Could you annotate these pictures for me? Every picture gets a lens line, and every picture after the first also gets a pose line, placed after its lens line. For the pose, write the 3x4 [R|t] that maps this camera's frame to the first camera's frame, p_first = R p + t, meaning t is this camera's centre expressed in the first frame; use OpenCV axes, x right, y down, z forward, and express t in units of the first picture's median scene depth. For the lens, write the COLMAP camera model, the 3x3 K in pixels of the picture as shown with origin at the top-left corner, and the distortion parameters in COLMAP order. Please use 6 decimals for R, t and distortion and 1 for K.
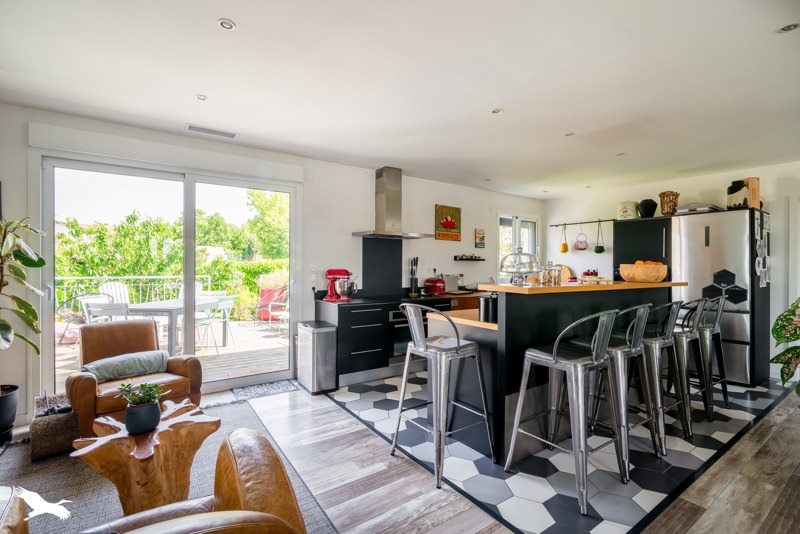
lens RADIAL K [[362.0, 0, 400.0], [0, 362.0, 267.0], [0, 0, 1]] dist [-0.002111, -0.000004]
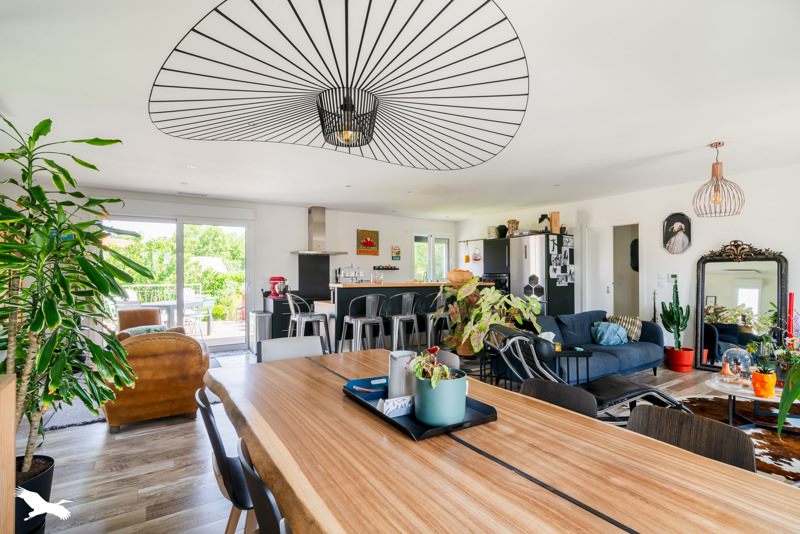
lens RADIAL K [[388.2, 0, 400.0], [0, 388.2, 267.0], [0, 0, 1]] dist [0.002803, 0.000223]
pose [[0.999416, -0.011732, -0.032107, 0.309199], [0.011032, 0.999700, -0.021885, 0.004858], [0.032354, 0.021518, 0.999245, -0.475148]]
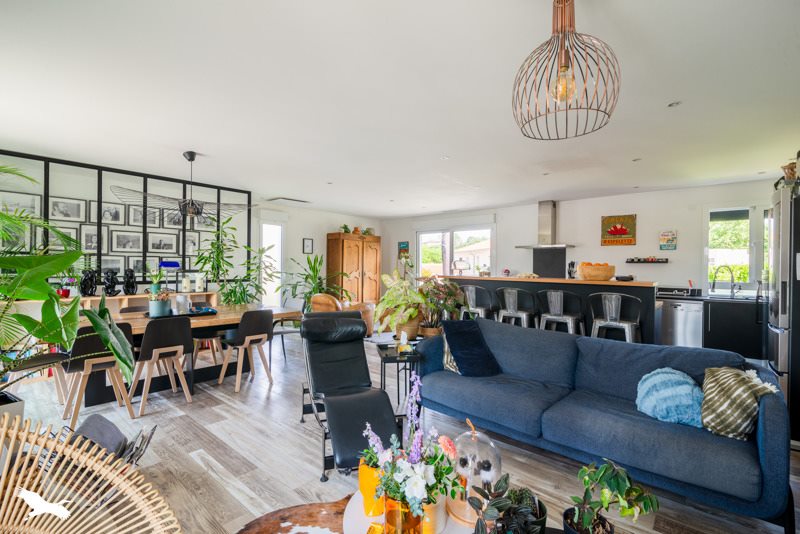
lens RADIAL K [[362.0, 0, 400.0], [0, 362.0, 267.0], [0, 0, 1]] dist [-0.002111, -0.000004]
pose [[0.251668, -0.005253, -0.967799, 1.087280], [-0.008519, 0.999935, -0.007643, 0.008659], [0.967776, 0.010168, 0.251607, 0.055224]]
